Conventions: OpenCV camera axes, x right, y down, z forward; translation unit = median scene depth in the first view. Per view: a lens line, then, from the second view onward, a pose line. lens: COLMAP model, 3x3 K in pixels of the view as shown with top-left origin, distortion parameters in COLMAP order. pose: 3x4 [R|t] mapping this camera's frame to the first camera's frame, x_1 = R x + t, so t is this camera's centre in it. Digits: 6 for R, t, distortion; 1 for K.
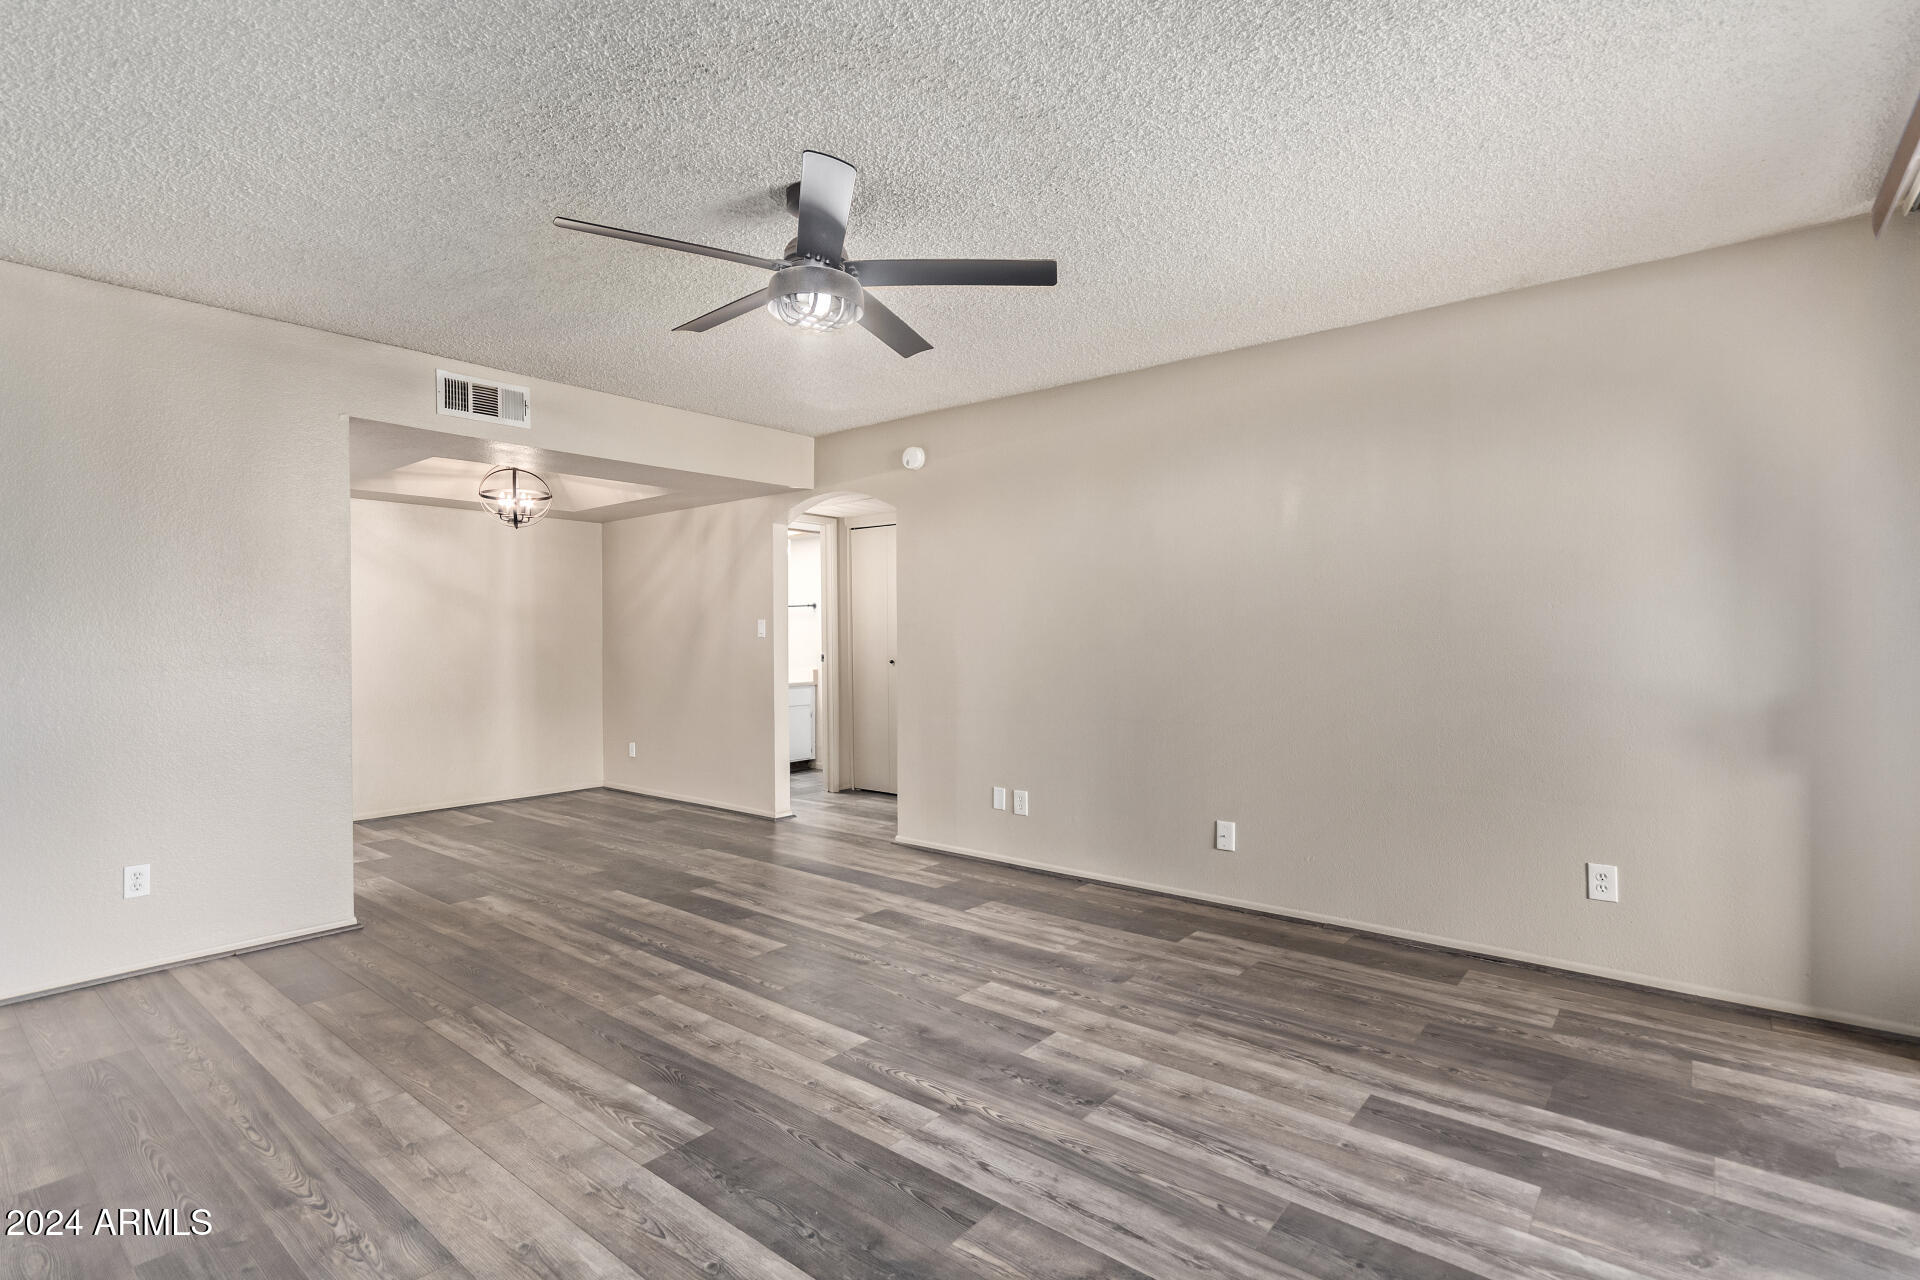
lens RADIAL K [[907.8, 0, 959.3], [0, 907.8, 639.8], [0, 0, 1]] dist [0.001169, 0.000212]
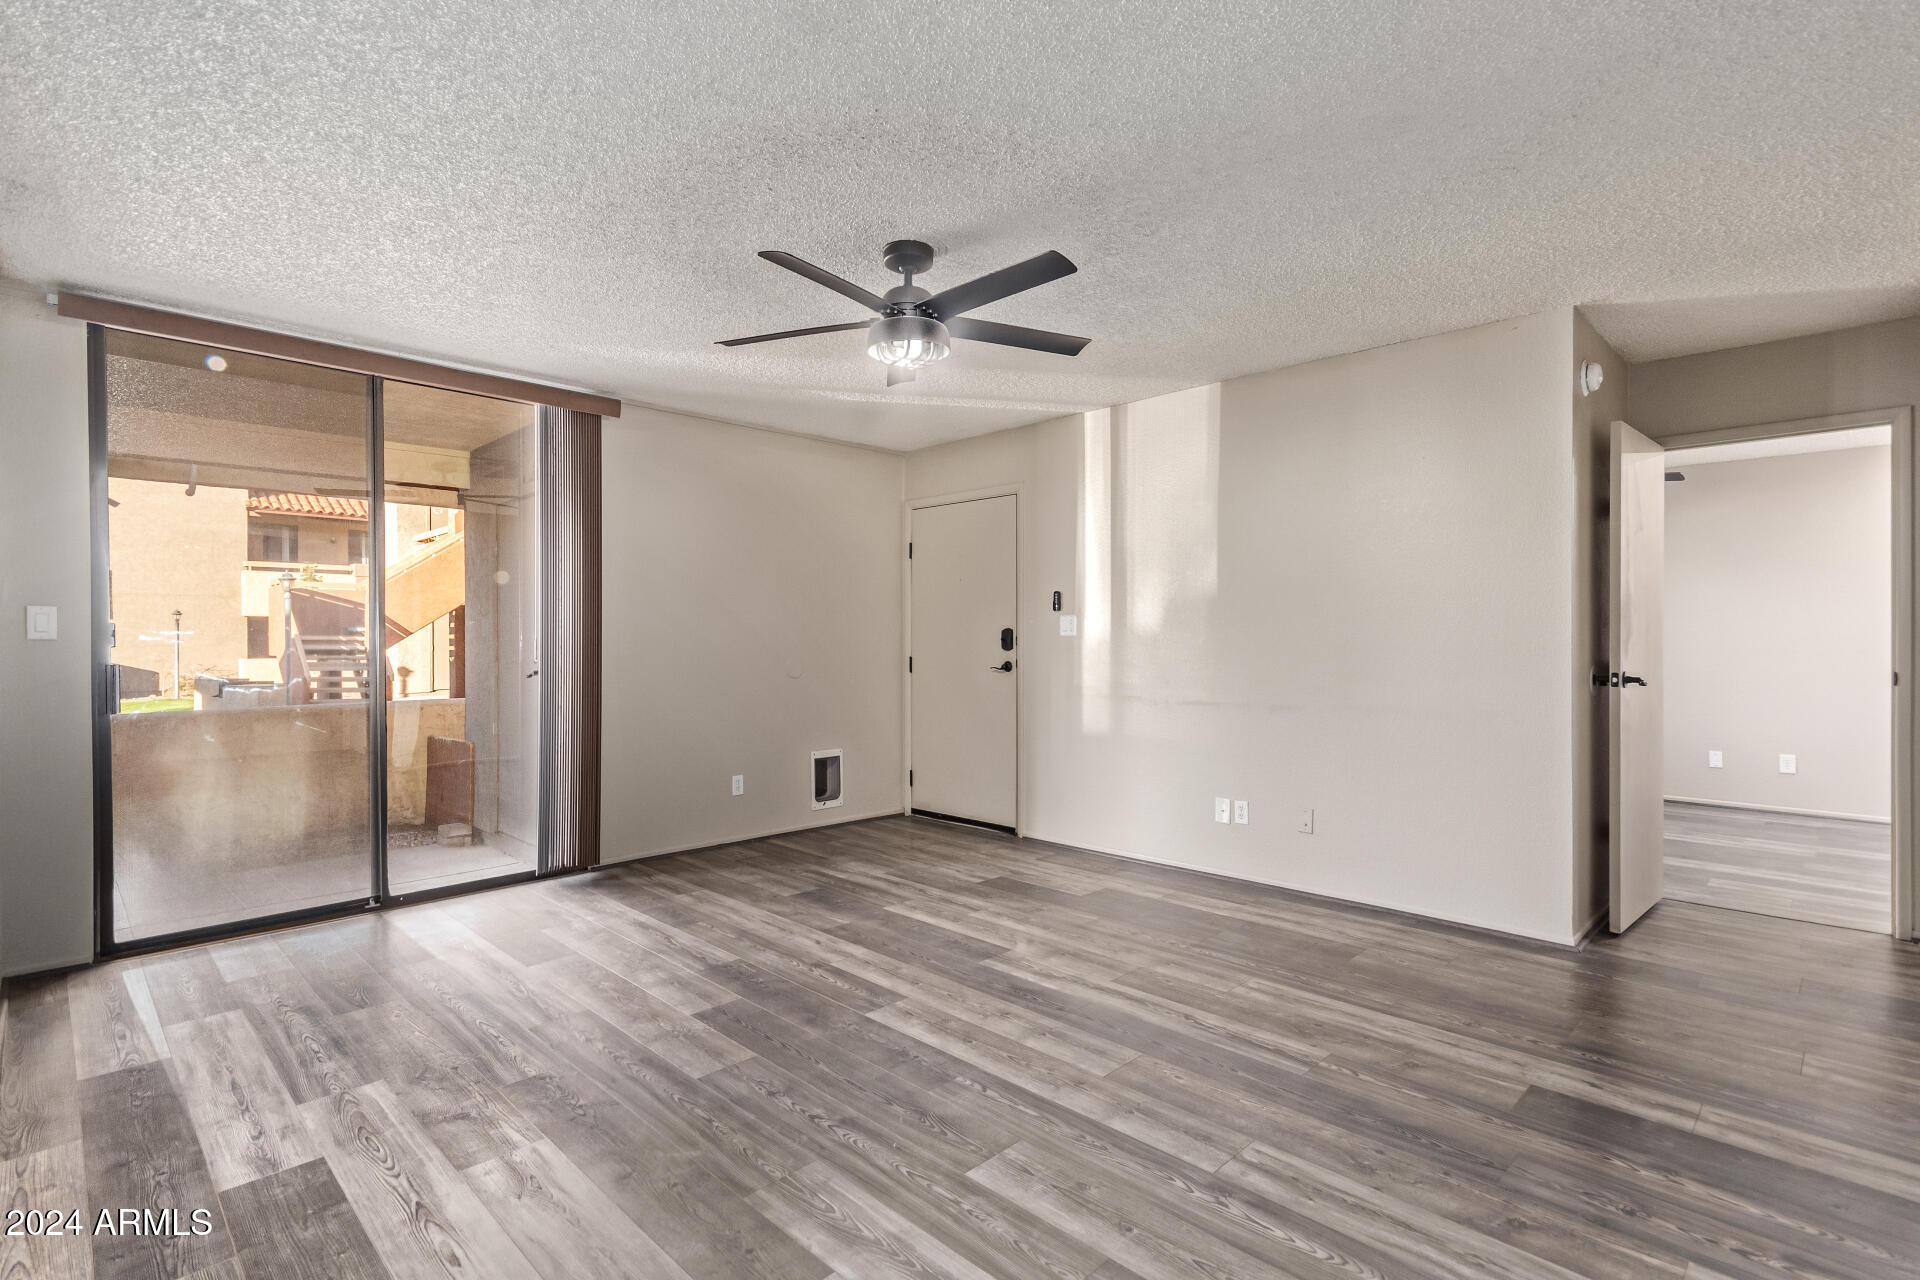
lens RADIAL K [[907.8, 0, 960.9], [0, 907.8, 641.5], [0, 0, 1]] dist [0.001169, 0.000212]
pose [[-0.995363, 0.007130, 0.095924, -0.311774], [0.007528, 0.999965, 0.003782, -0.008485], [-0.095893, 0.004486, -0.995382, 2.011157]]
